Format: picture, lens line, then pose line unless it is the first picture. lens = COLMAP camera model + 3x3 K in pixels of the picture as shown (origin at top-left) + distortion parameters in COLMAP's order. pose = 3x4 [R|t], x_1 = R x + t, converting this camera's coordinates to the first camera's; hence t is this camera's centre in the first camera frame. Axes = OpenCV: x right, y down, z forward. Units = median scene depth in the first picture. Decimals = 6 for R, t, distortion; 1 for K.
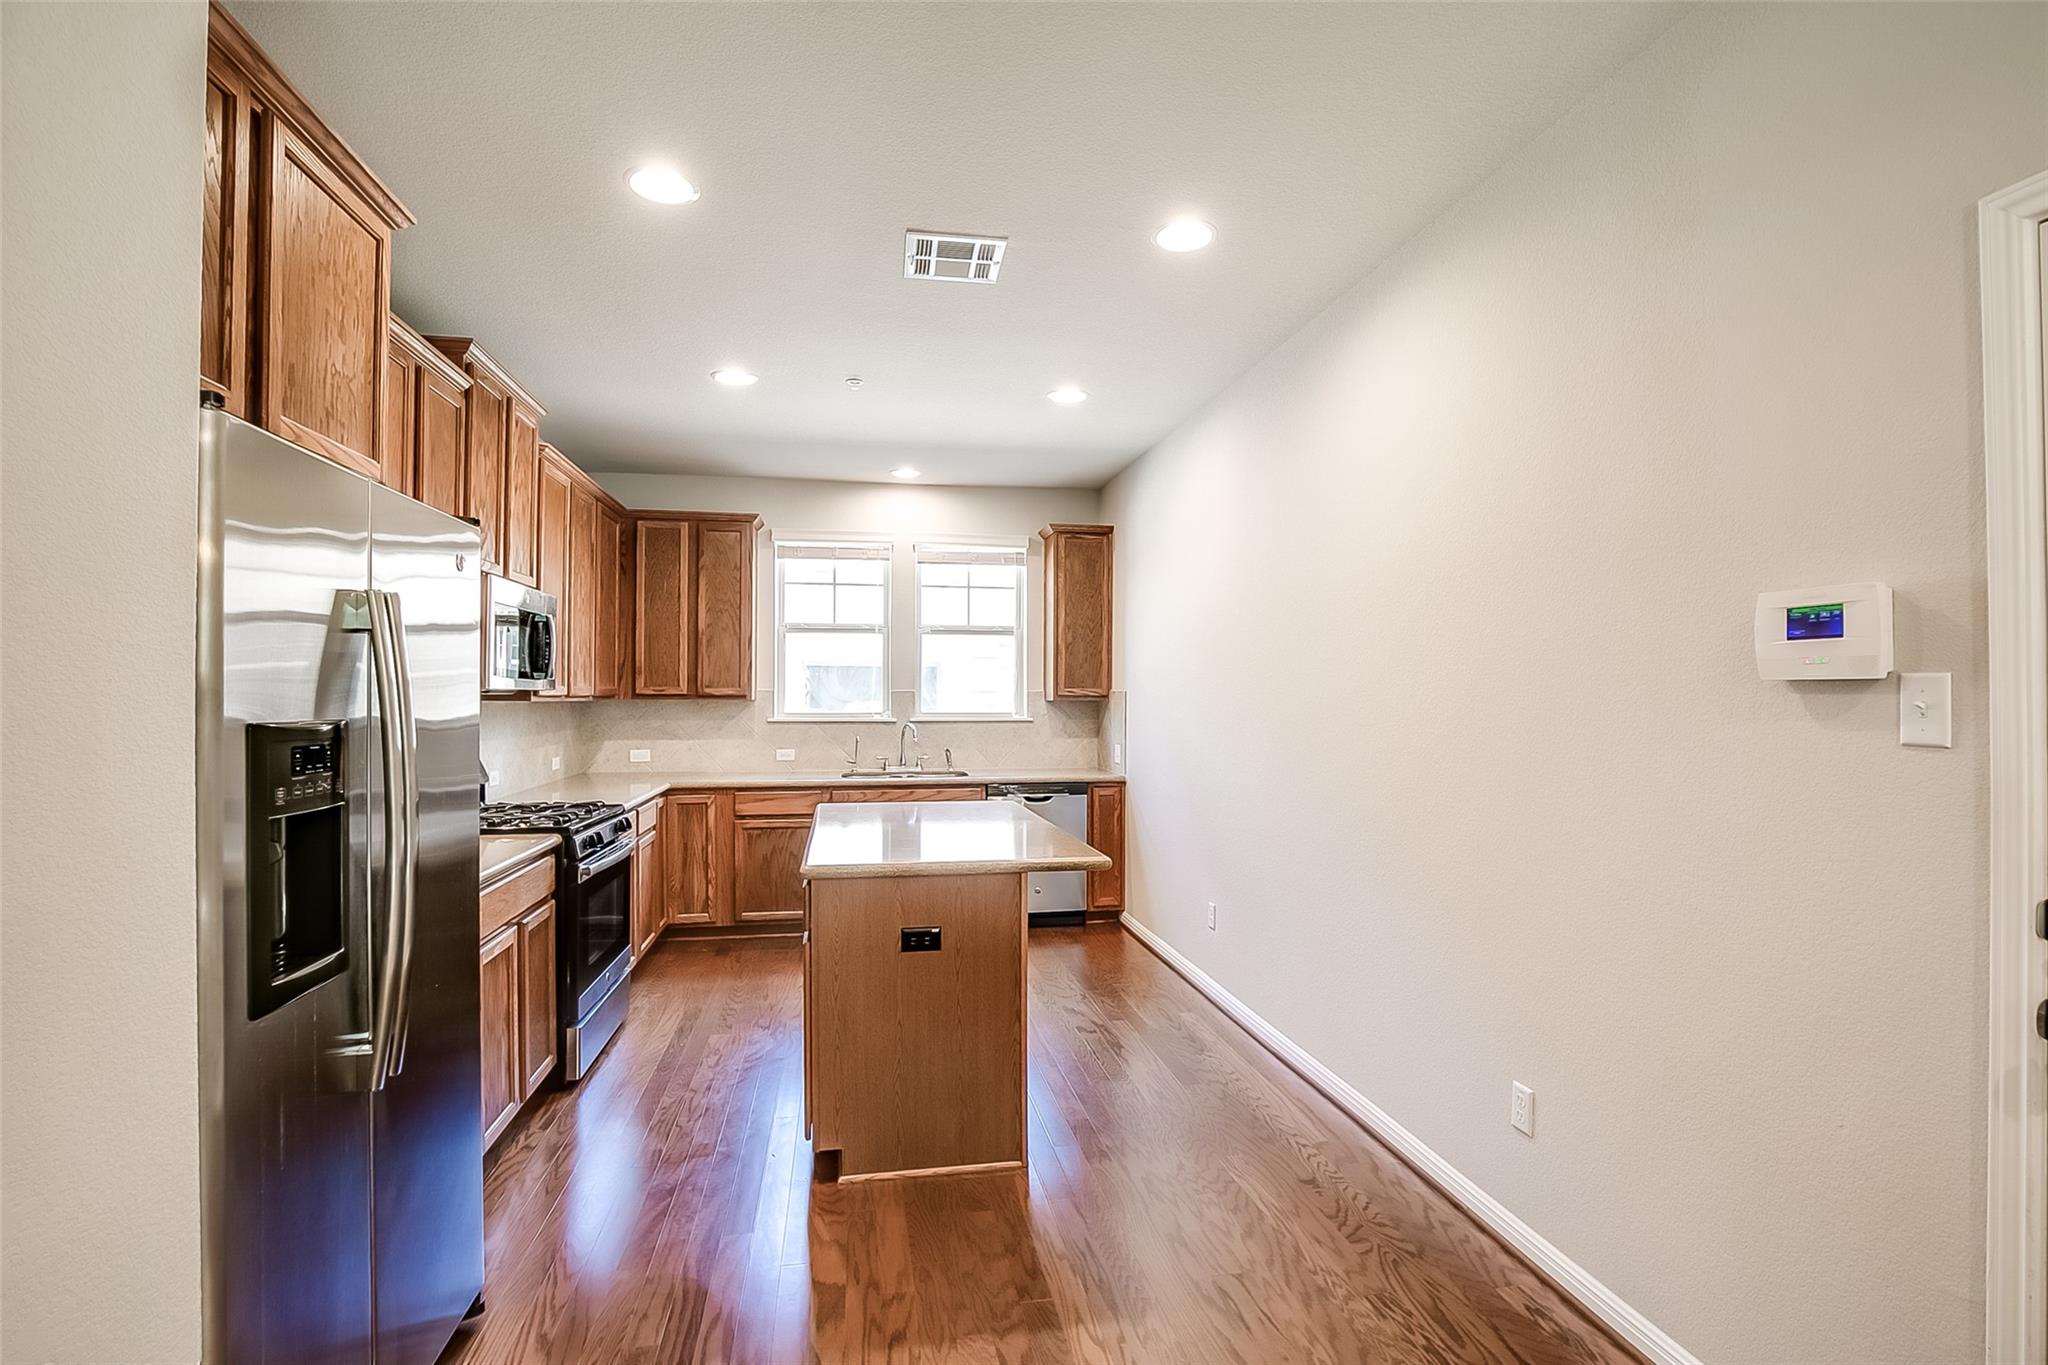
lens RADIAL K [[942.9, 0, 1025.9], [0, 942.9, 685.7], [0, 0, 1]] dist [-0.044667, 0.012390]
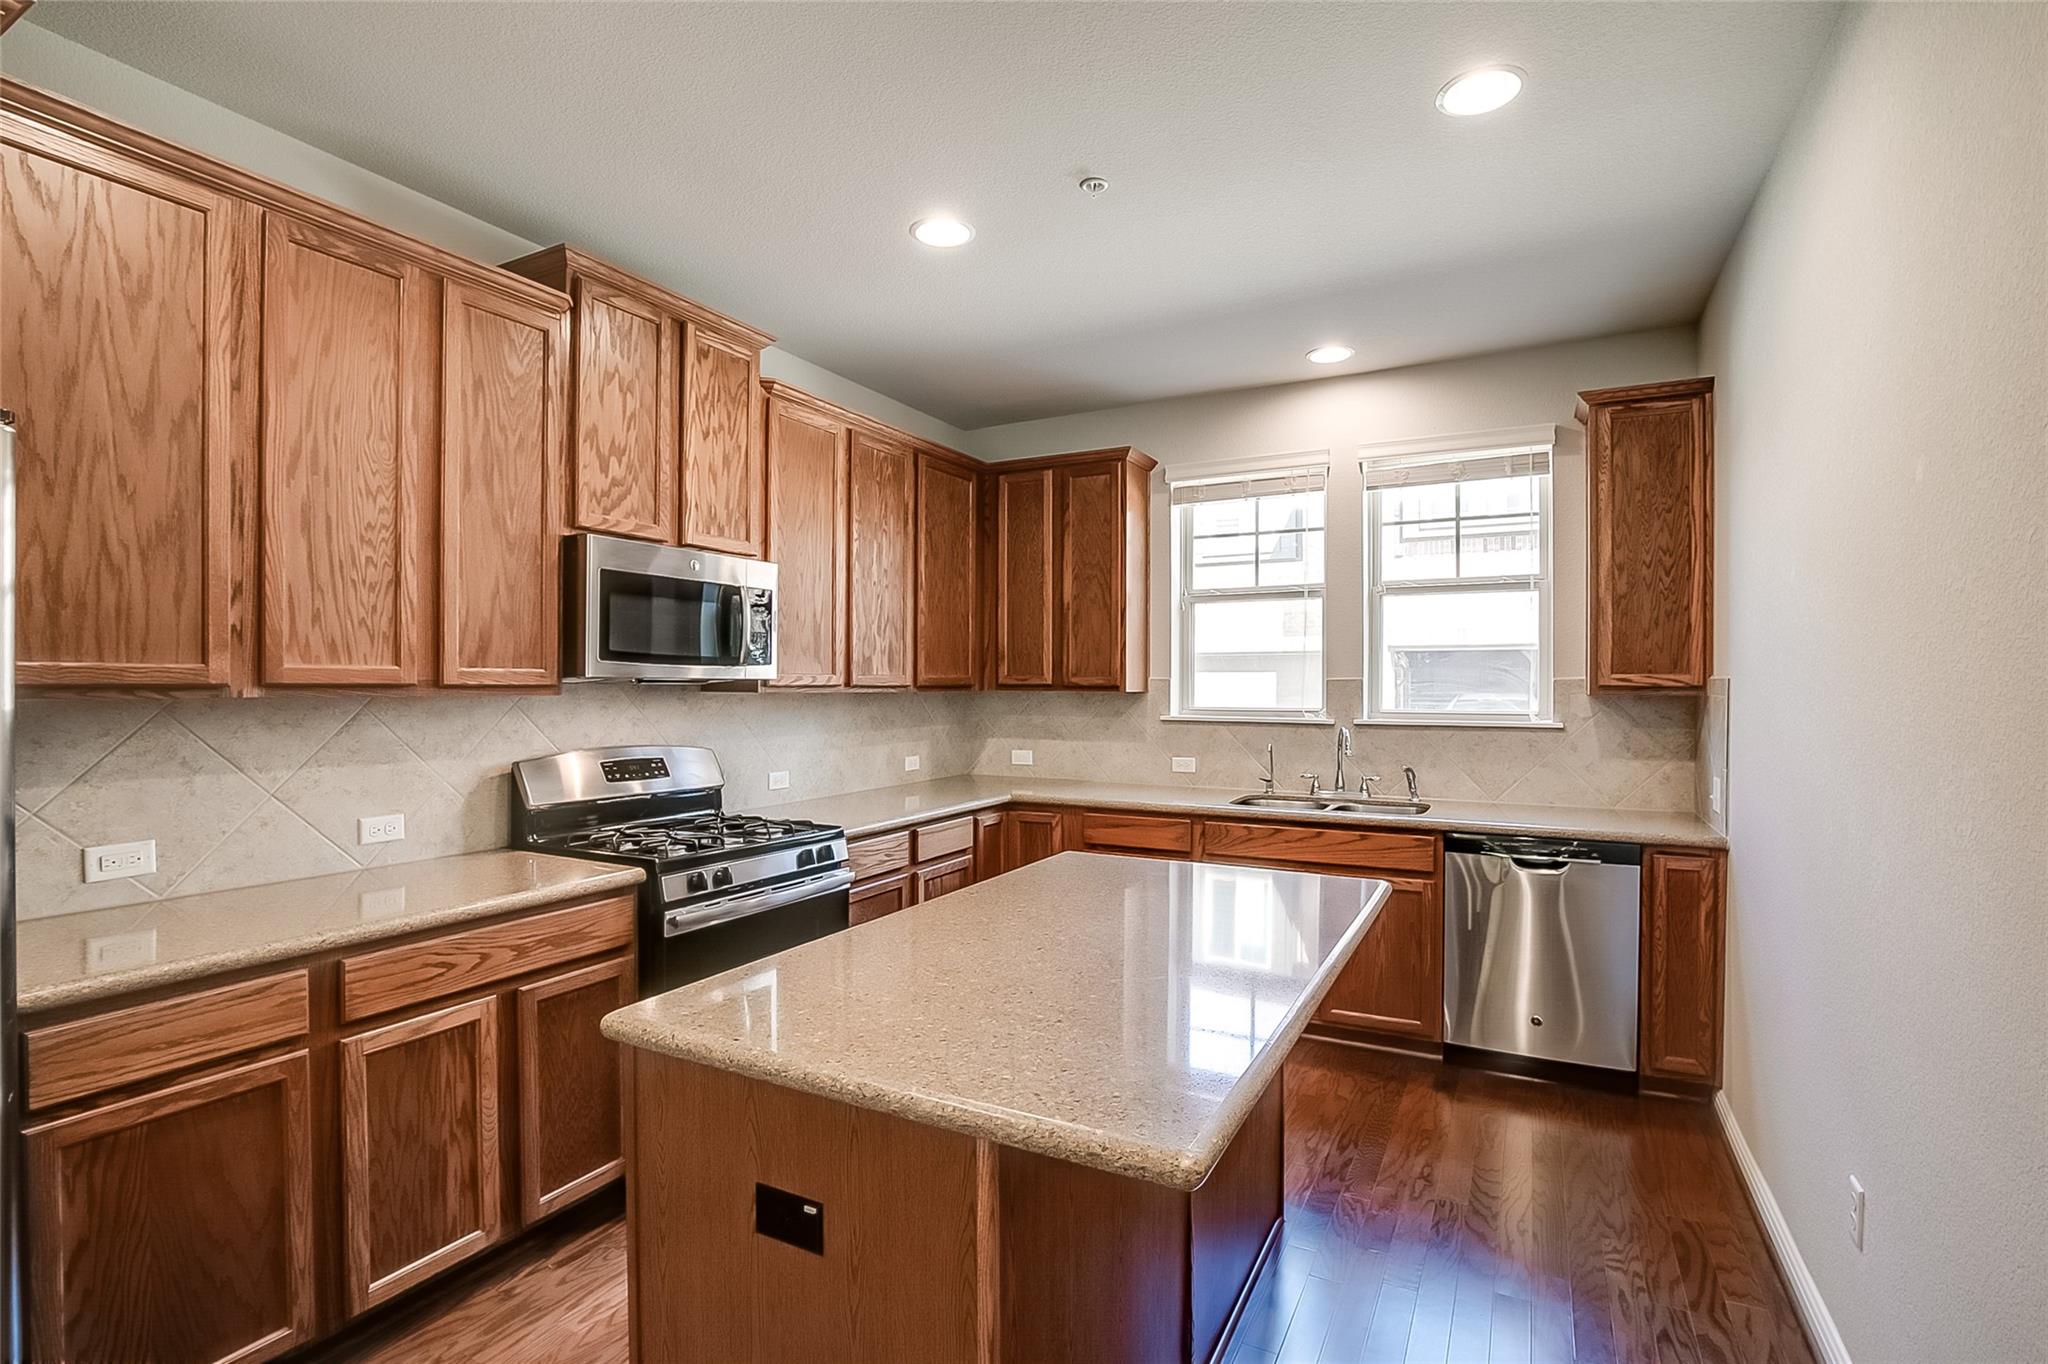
lens RADIAL K [[942.9, 0, 1025.9], [0, 942.9, 685.2], [0, 0, 1]] dist [-0.044667, 0.012390]
pose [[0.775057, 0.000609, -0.631892, 0.122240], [0.005490, 0.999955, 0.007697, 0.003400], [0.631868, -0.009434, 0.775019, 0.335898]]
